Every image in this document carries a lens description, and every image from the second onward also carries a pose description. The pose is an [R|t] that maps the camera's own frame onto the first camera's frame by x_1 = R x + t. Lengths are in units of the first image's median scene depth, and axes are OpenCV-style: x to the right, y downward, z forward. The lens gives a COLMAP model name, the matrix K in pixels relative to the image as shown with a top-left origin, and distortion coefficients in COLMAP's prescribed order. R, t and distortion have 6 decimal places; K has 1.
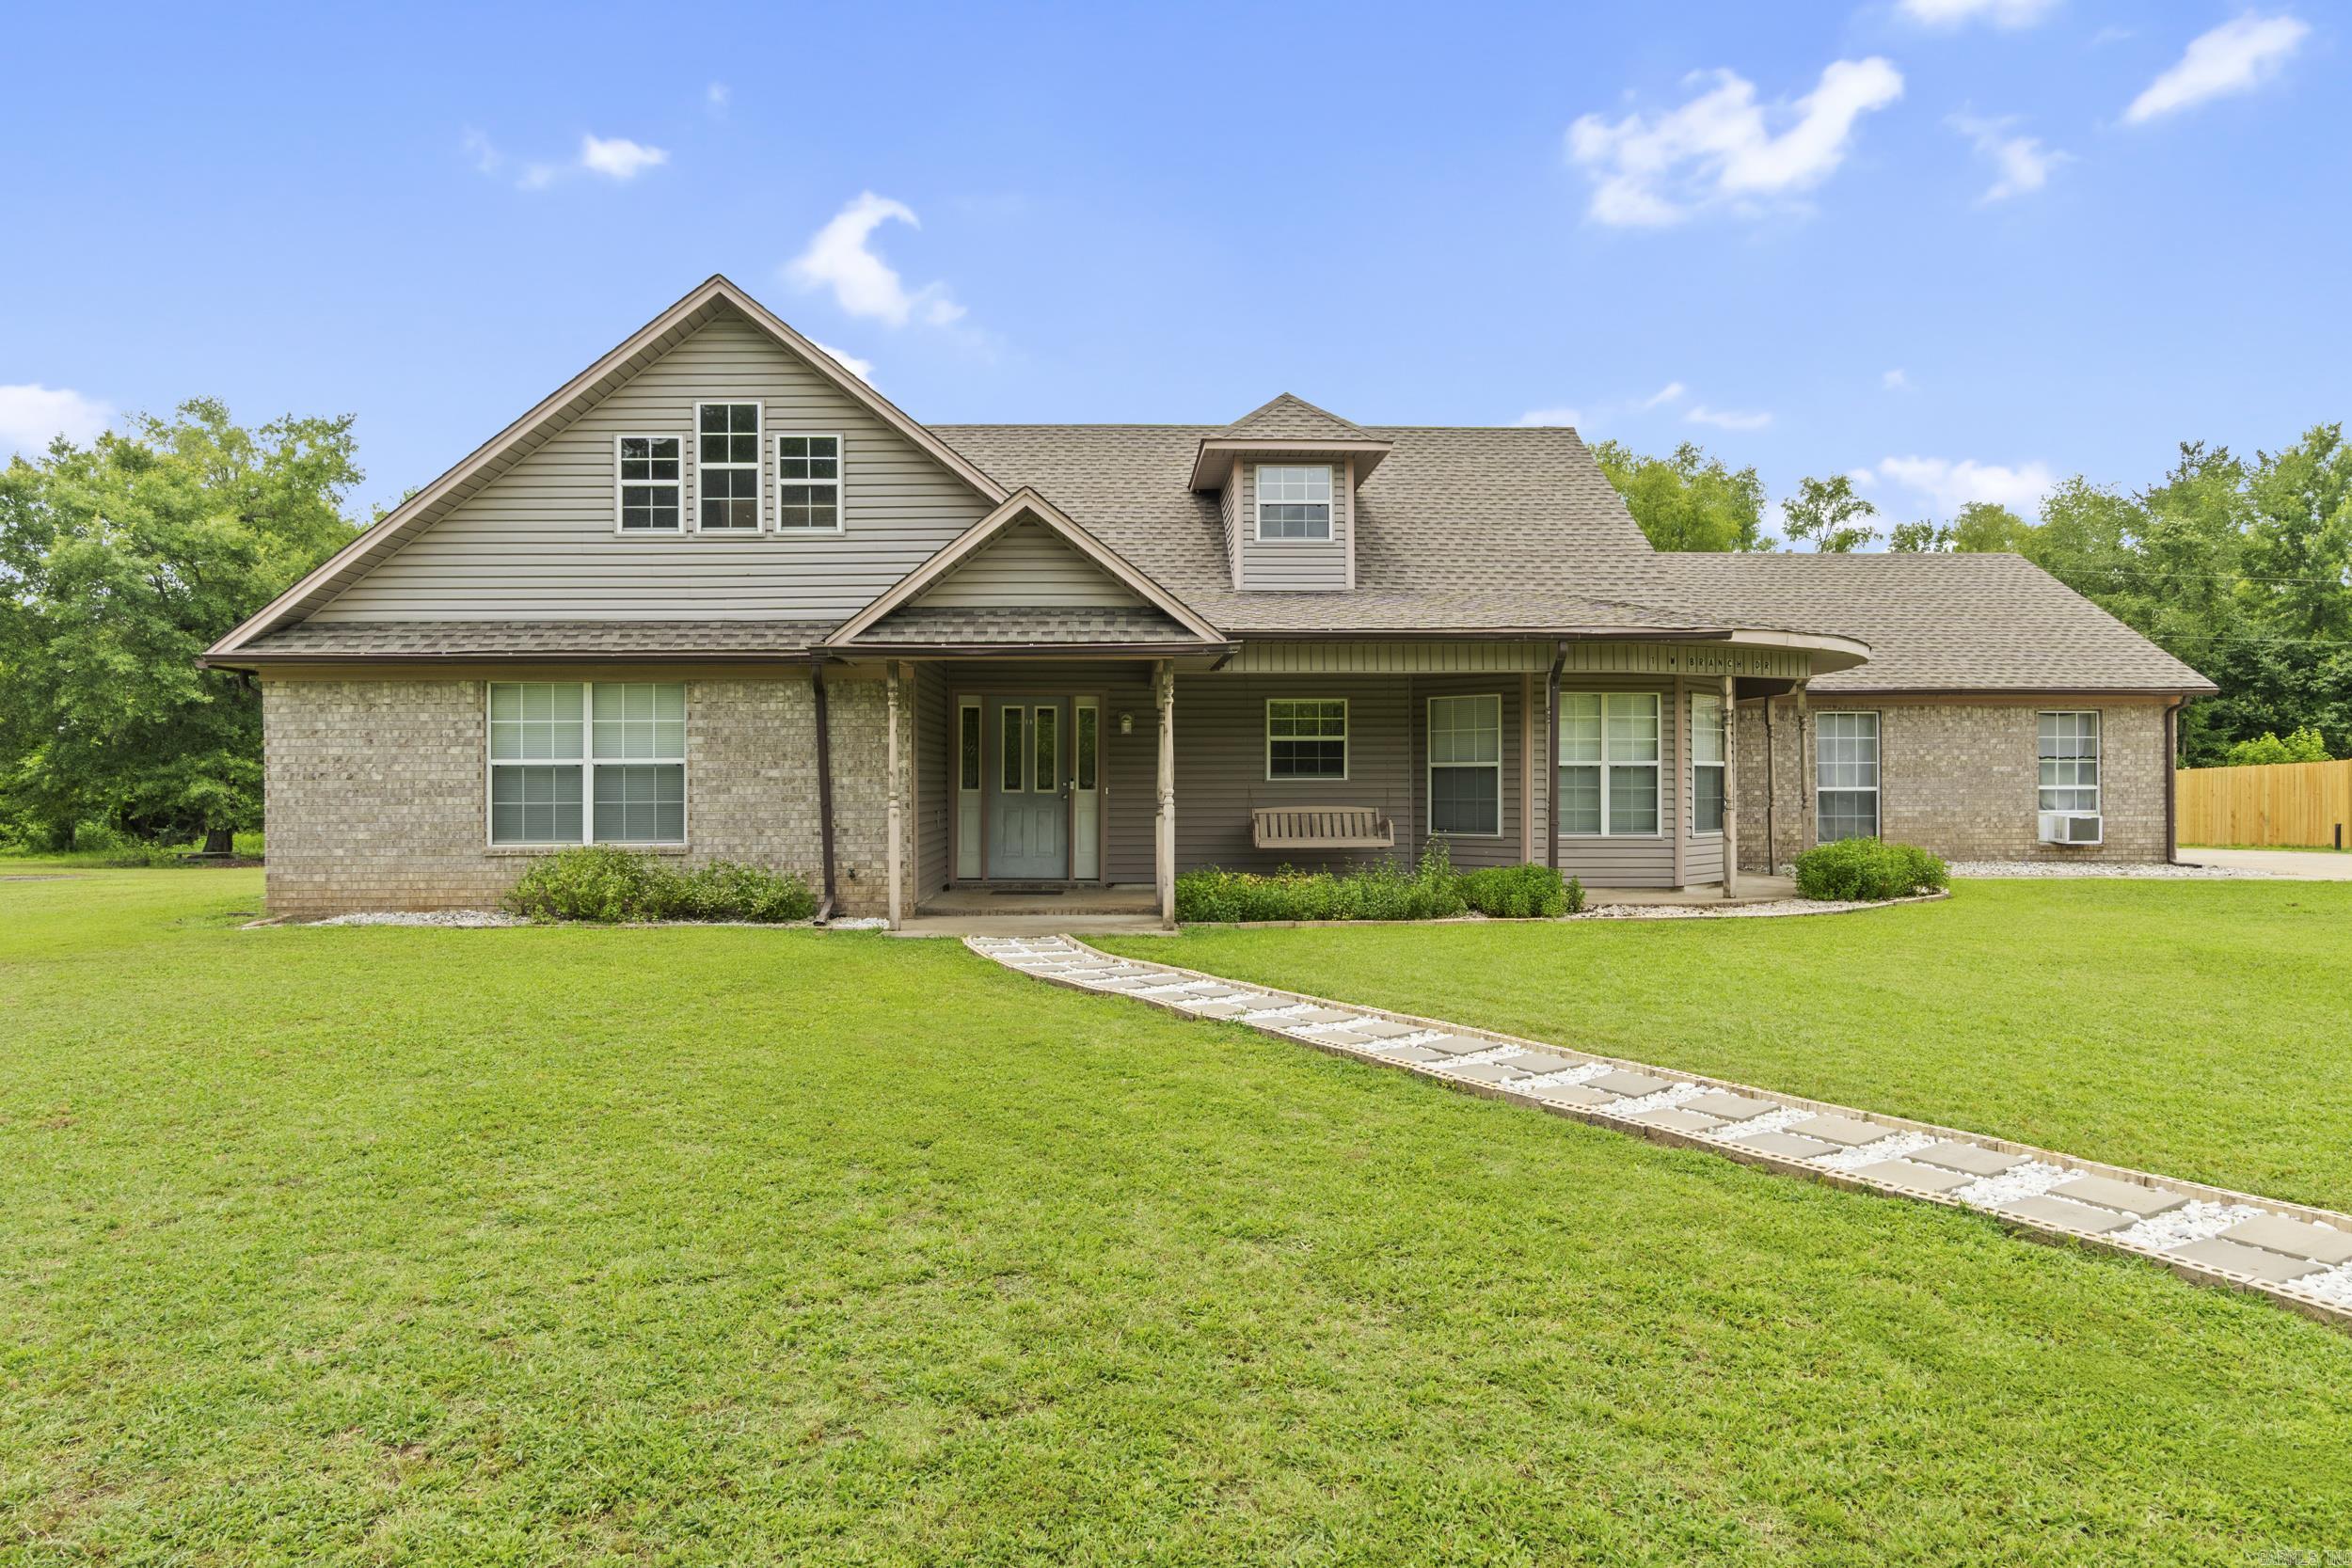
lens RADIAL K [[1418.7, 0, 1122.7], [0, 1418.7, 776.9], [0, 0, 1]] dist [-0.009969, -0.003933]
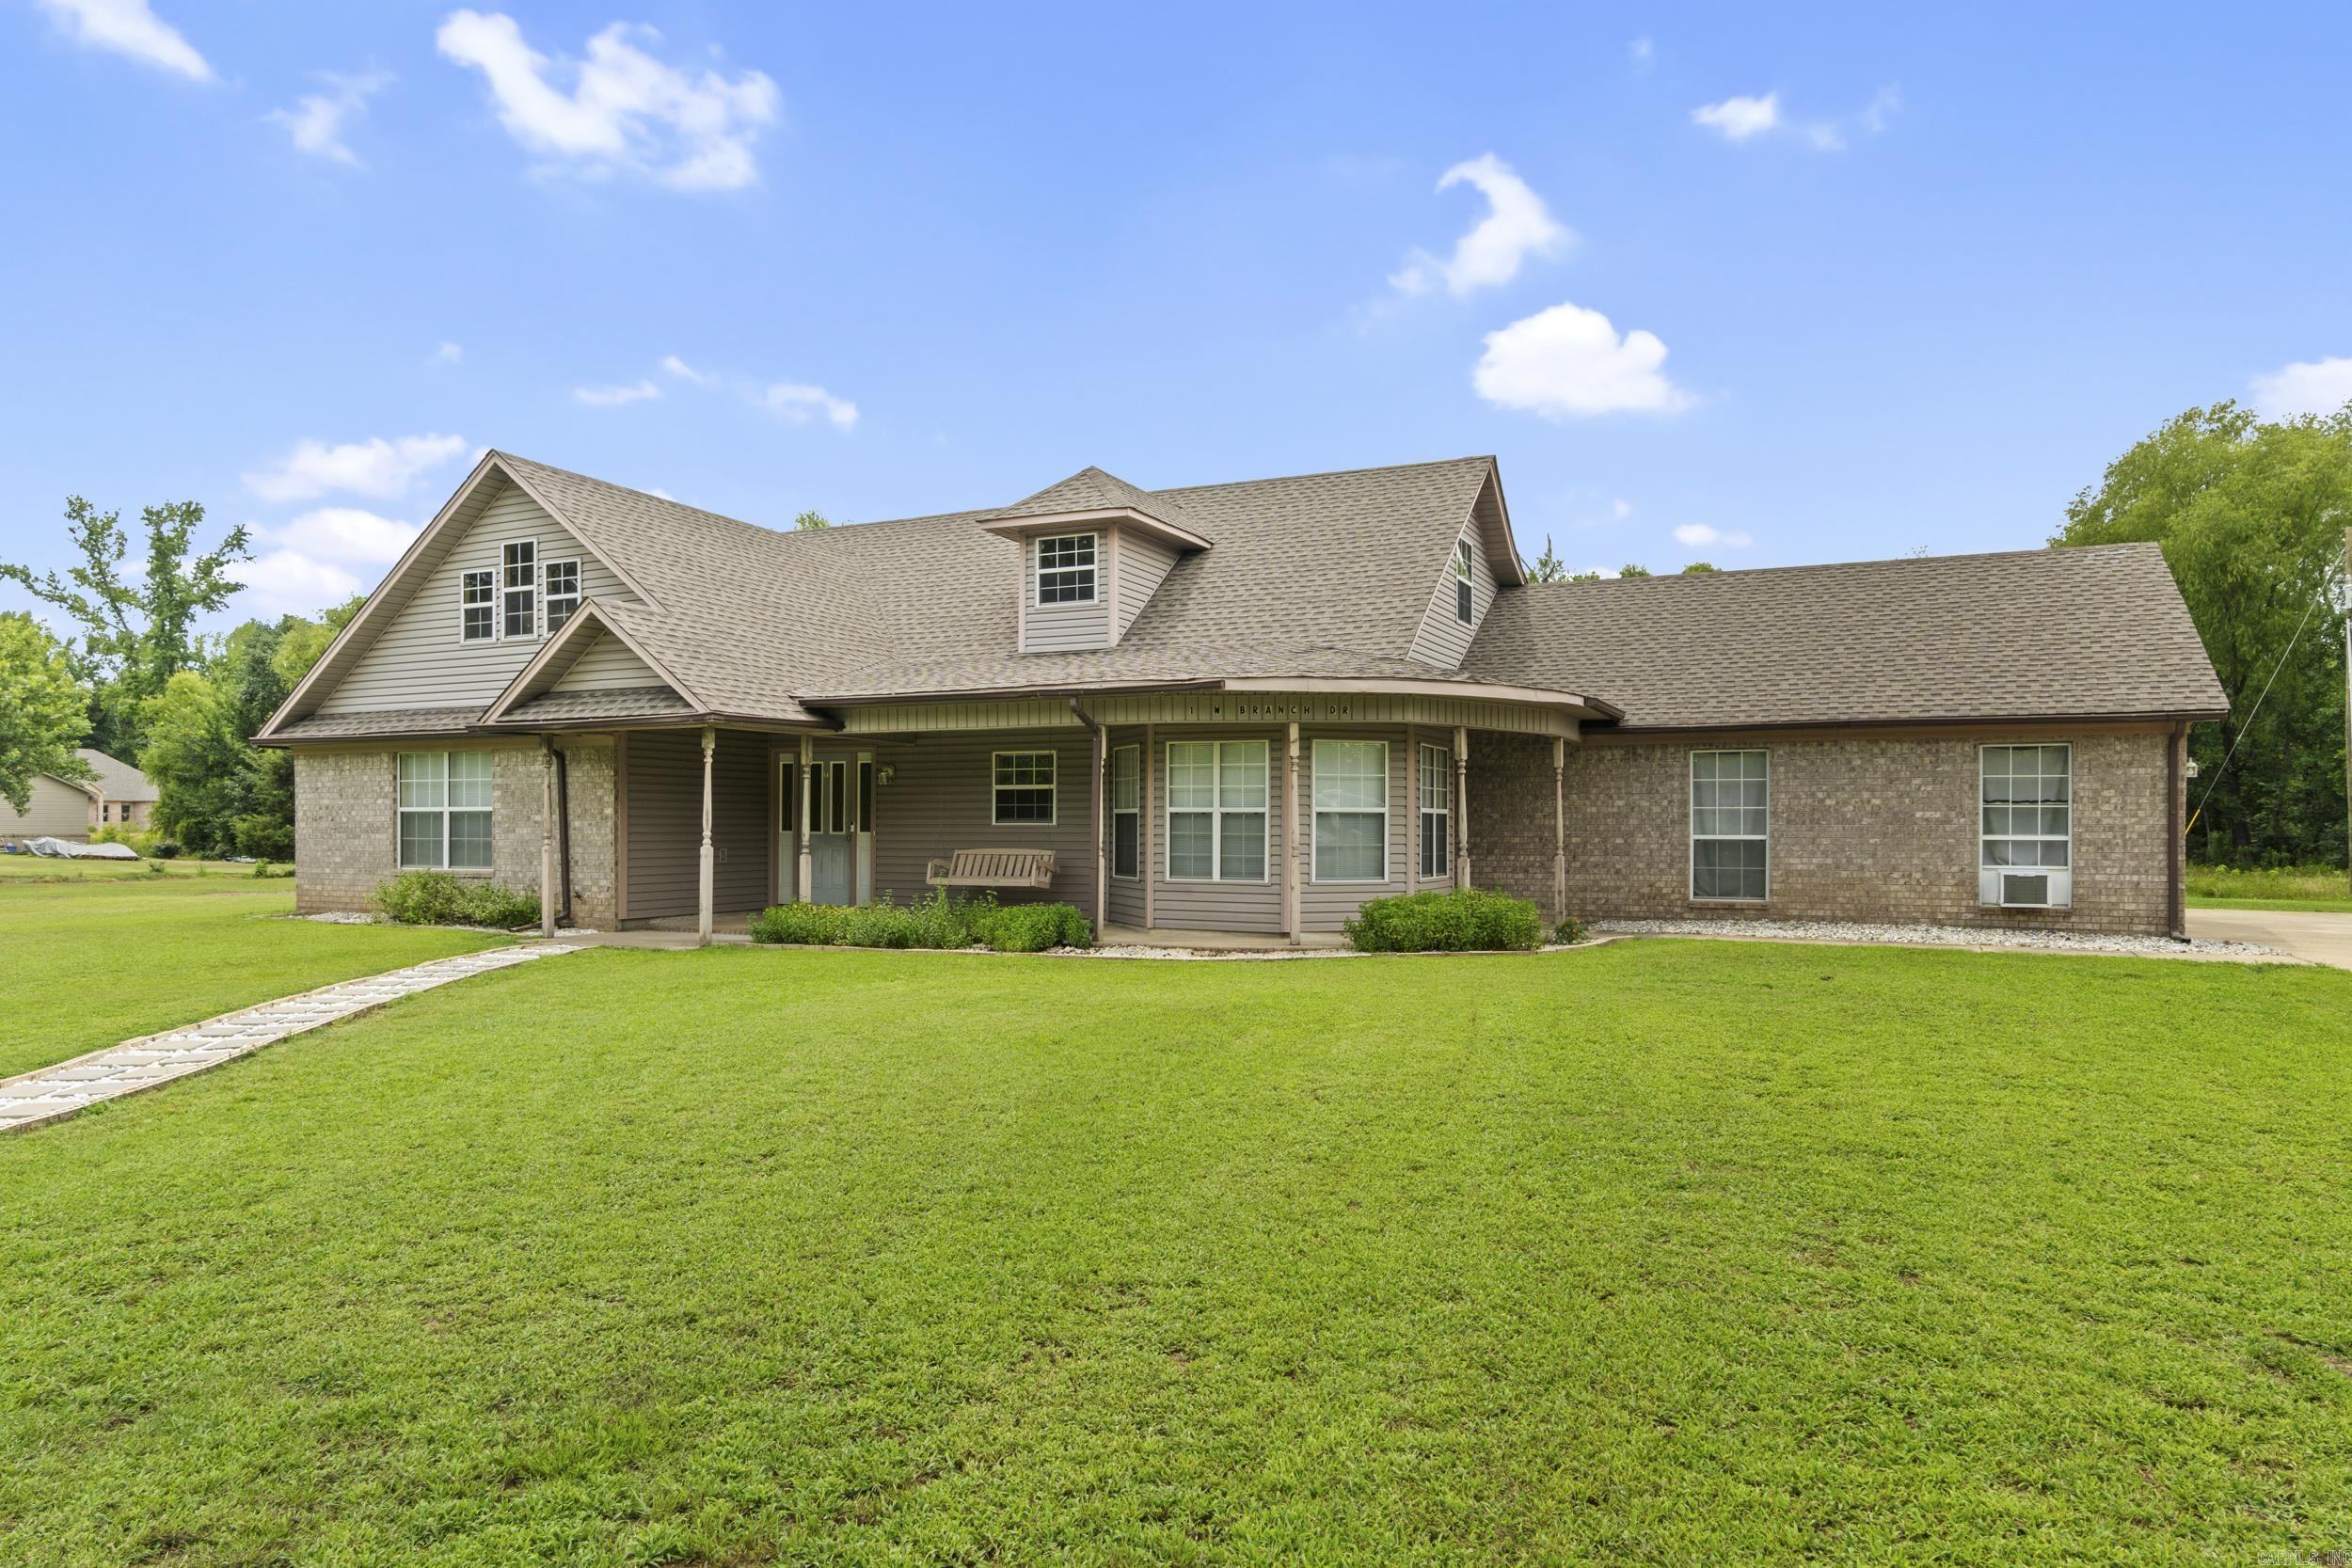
lens RADIAL K [[1418.7, 0, 1149.2], [0, 1418.7, 832.5], [0, 0, 1]] dist [-0.009969, -0.003933]
pose [[0.894573, 0.007427, -0.446860, 0.755159], [-0.002338, 0.999926, 0.011940, -0.005464], [0.446916, -0.009637, 0.894524, 0.058272]]
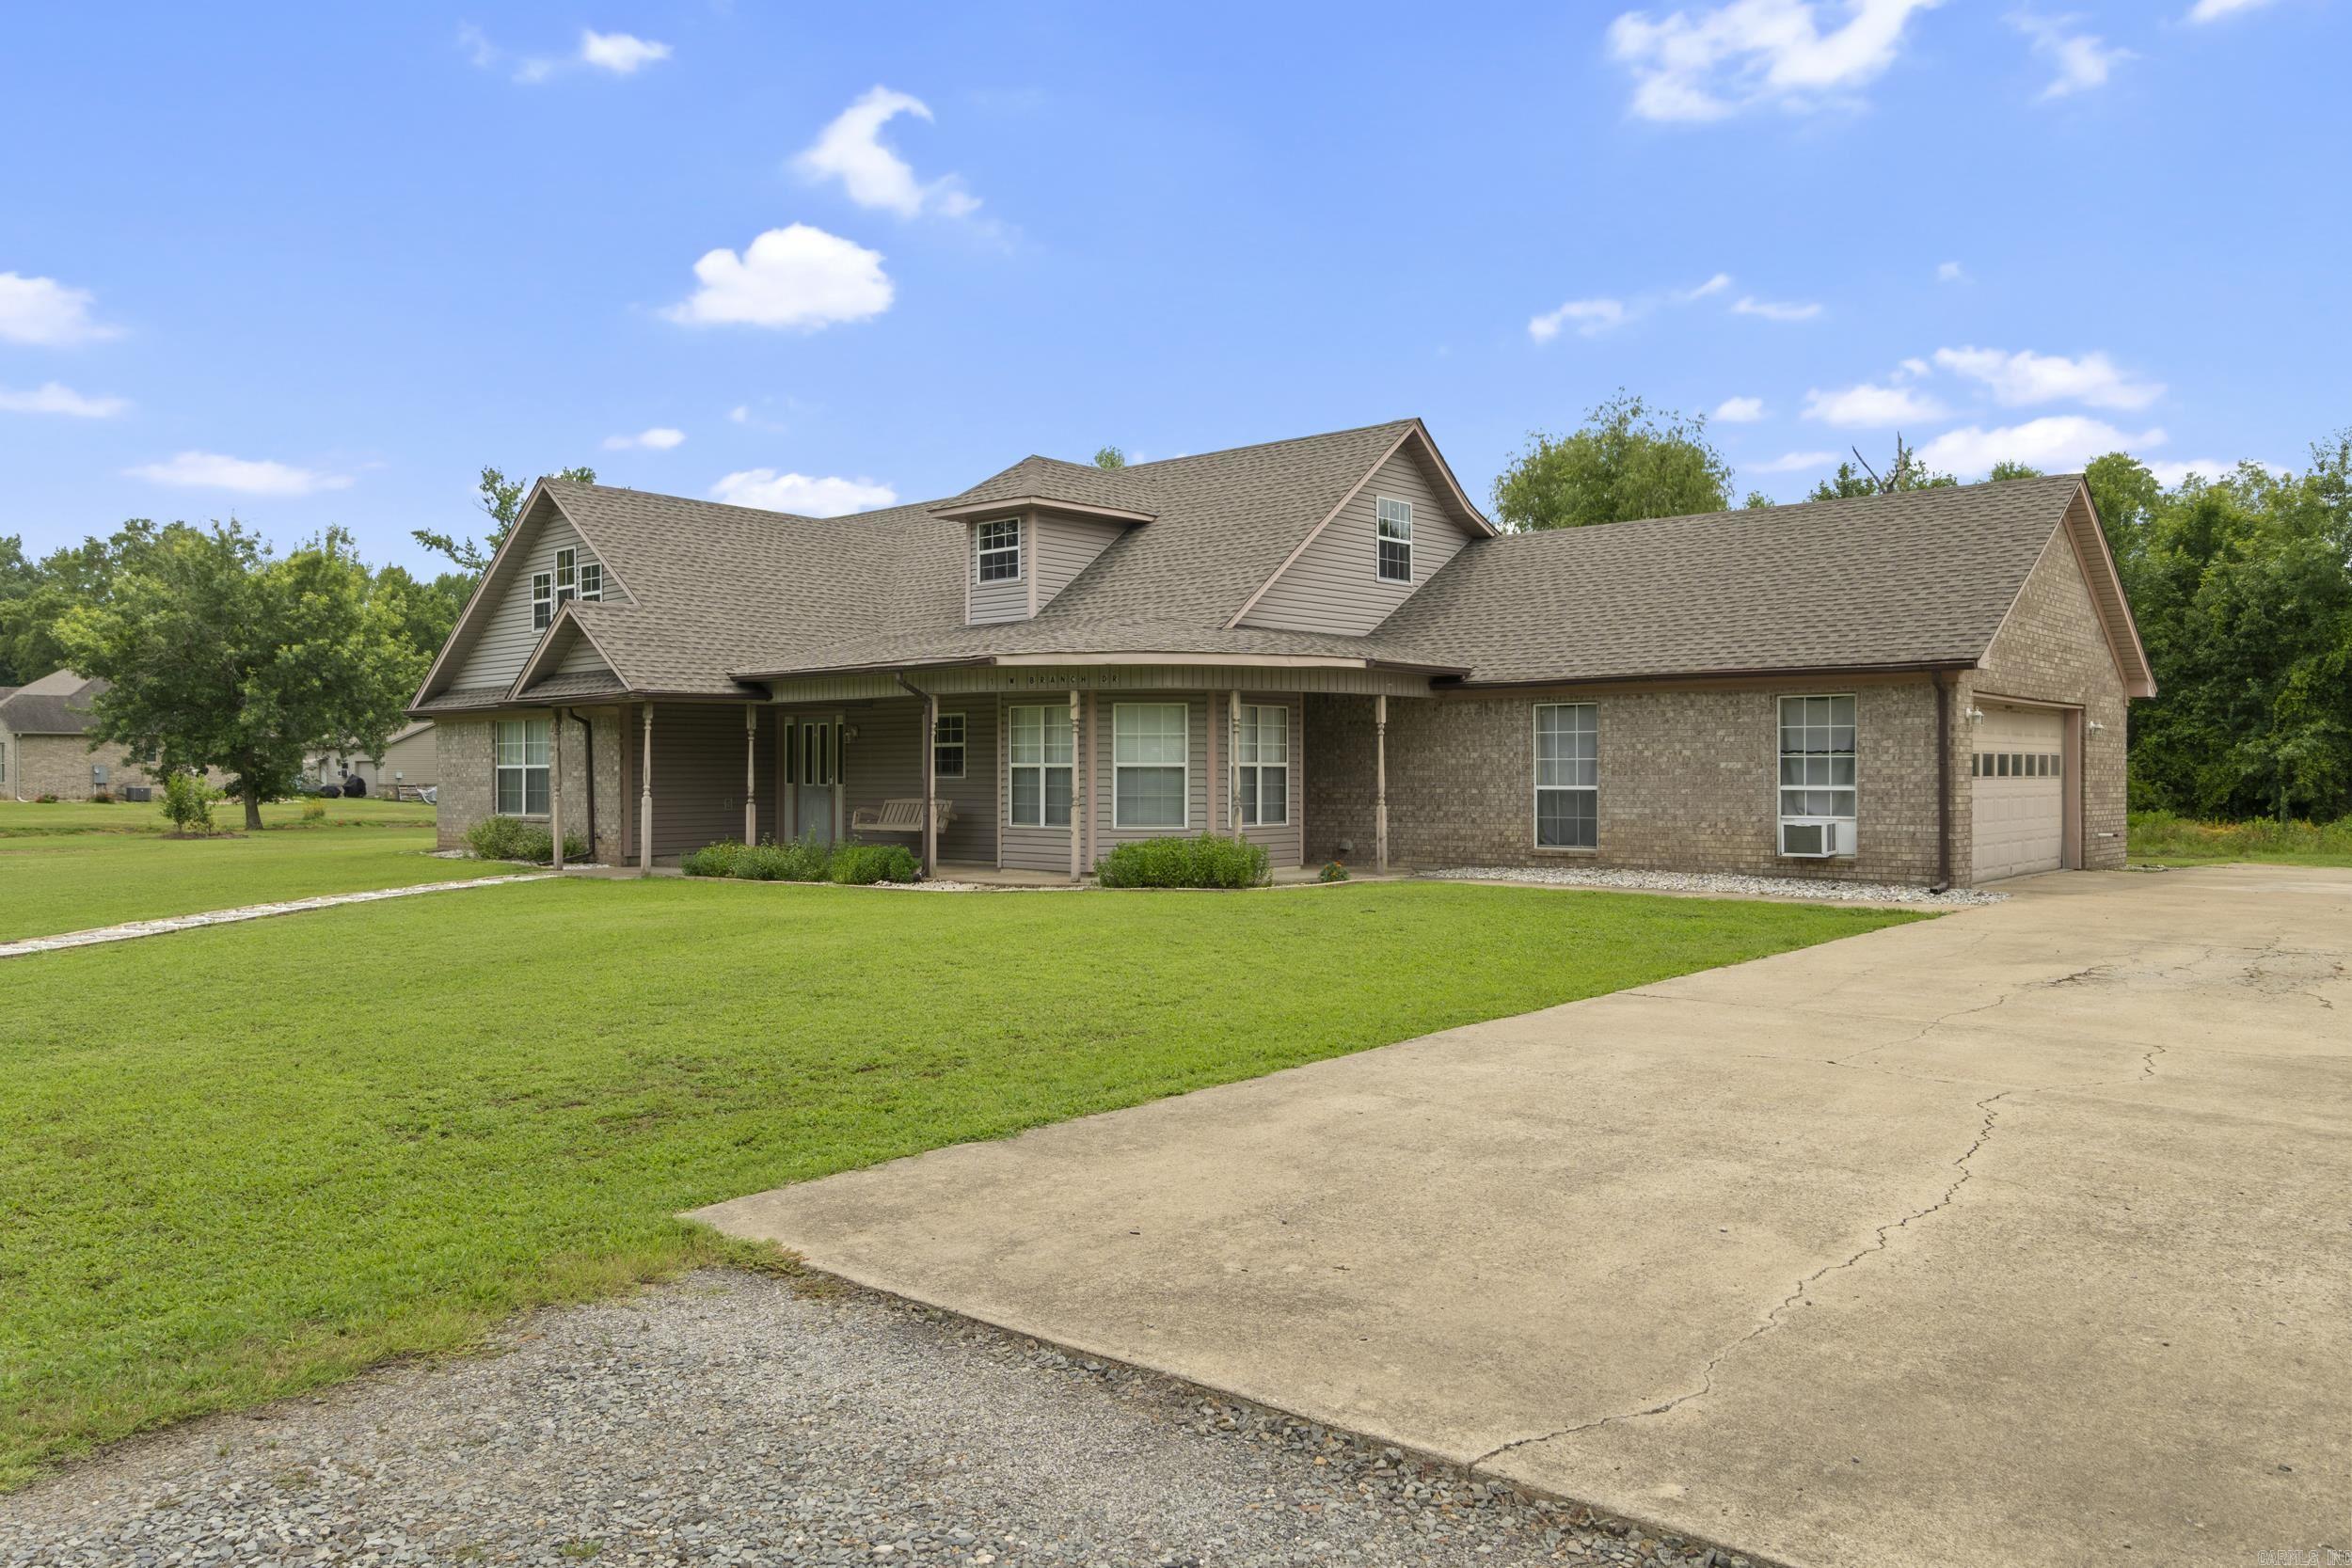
lens RADIAL K [[1588.4, 0, 1172.6], [0, 1588.4, 783.2], [0, 0, 1]] dist [-0.021643, -0.000882]
pose [[0.744840, 0.006439, -0.667212, 1.303298], [0.004412, 0.999884, 0.014575, -0.013541], [0.667228, -0.013799, 0.744725, 0.085568]]
